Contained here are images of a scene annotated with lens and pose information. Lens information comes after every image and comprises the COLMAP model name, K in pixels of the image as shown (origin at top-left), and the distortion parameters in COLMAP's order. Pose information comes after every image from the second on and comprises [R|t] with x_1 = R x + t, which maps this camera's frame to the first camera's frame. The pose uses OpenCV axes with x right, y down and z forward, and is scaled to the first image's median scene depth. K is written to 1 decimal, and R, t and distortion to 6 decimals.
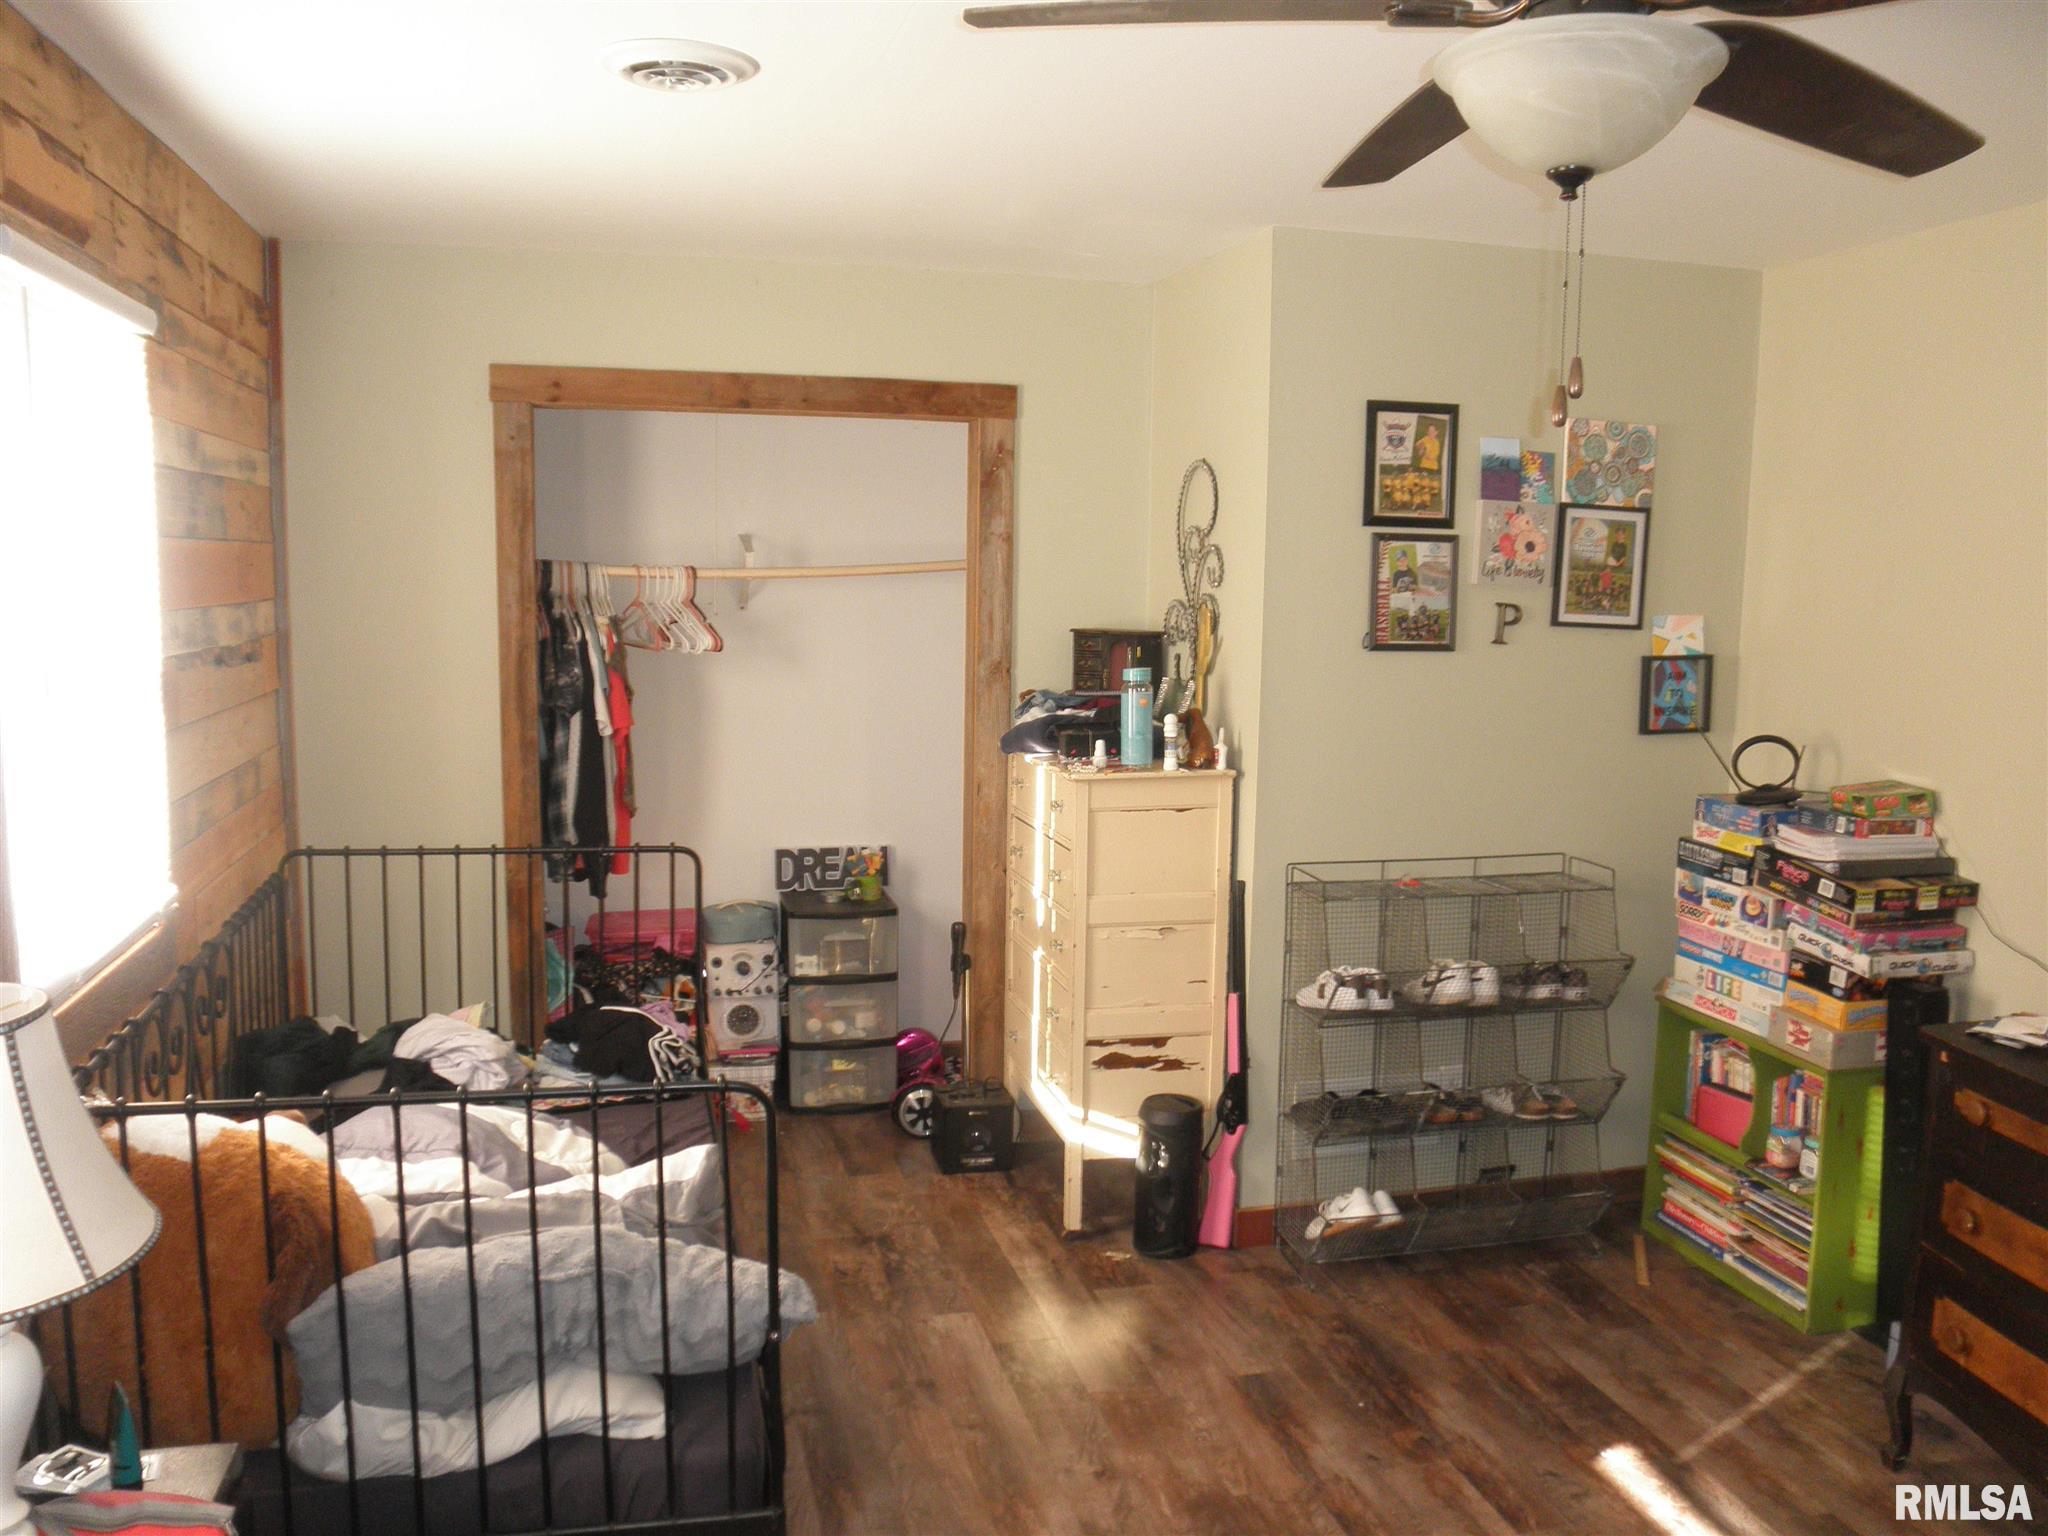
lens RADIAL K [[1685.3, 0, 1023.4], [0, 1685.3, 781.4], [0, 0, 1]] dist [-0.127396, 0.115001]
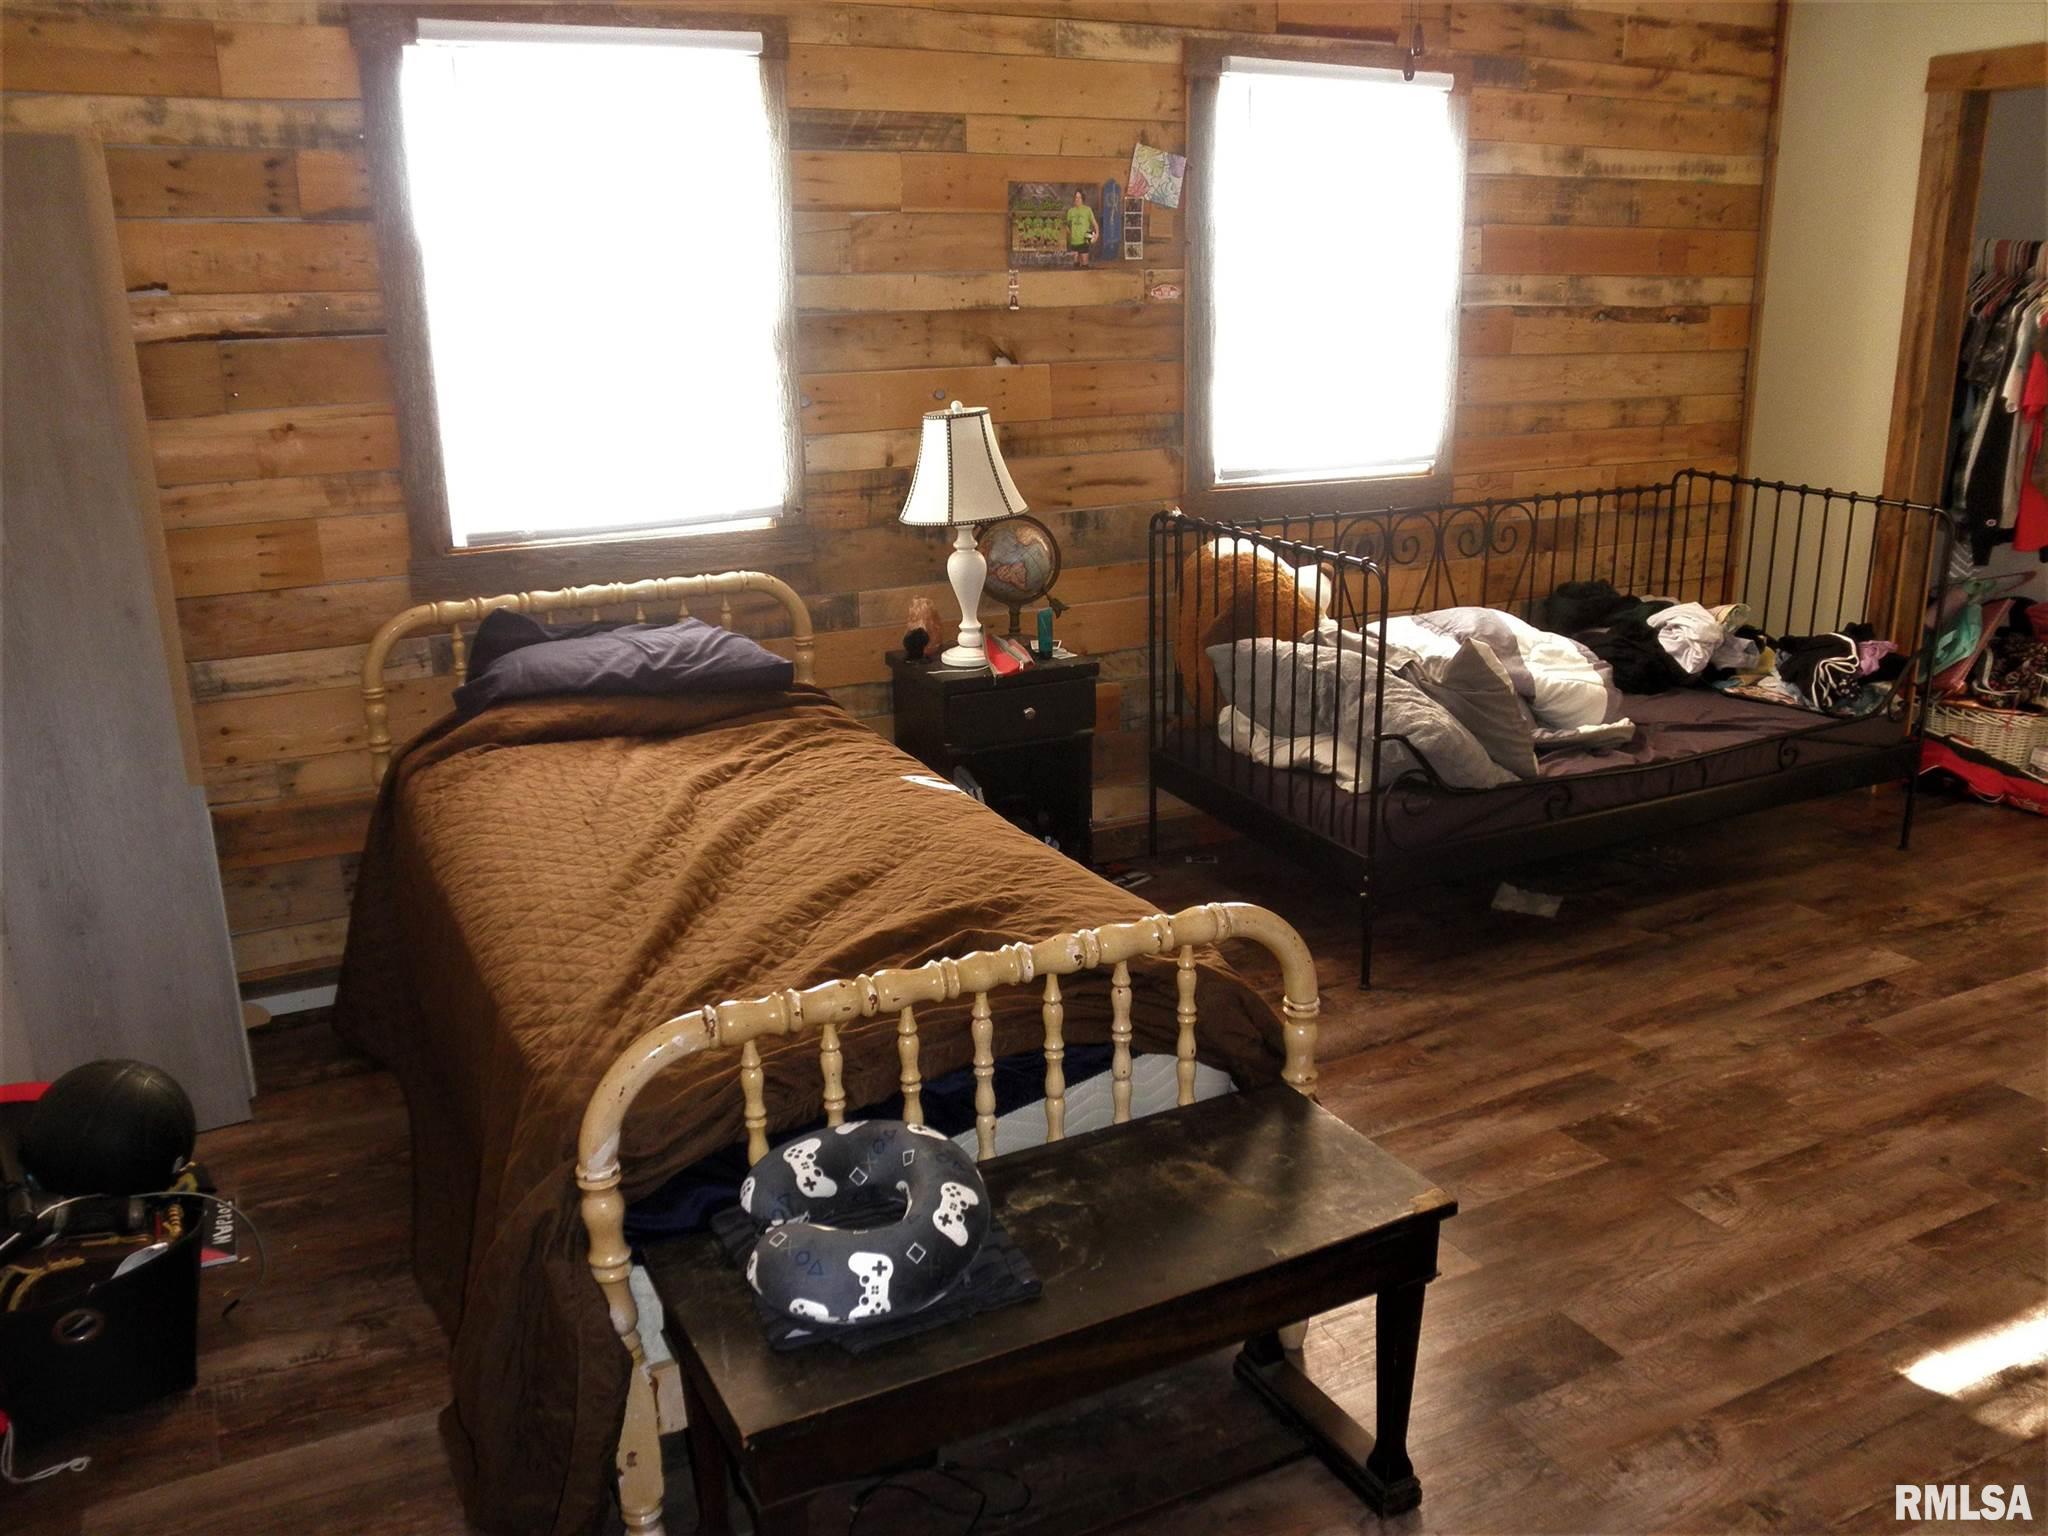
lens RADIAL K [[1685.3, 0, 1032.2], [0, 1685.3, 761.8], [0, 0, 1]] dist [-0.127396, 0.115001]
pose [[0.238335, 0.260593, -0.935568, 0.674228], [-0.112918, 0.964230, 0.239811, 0.009166], [0.964596, 0.048487, 0.259236, 0.158075]]
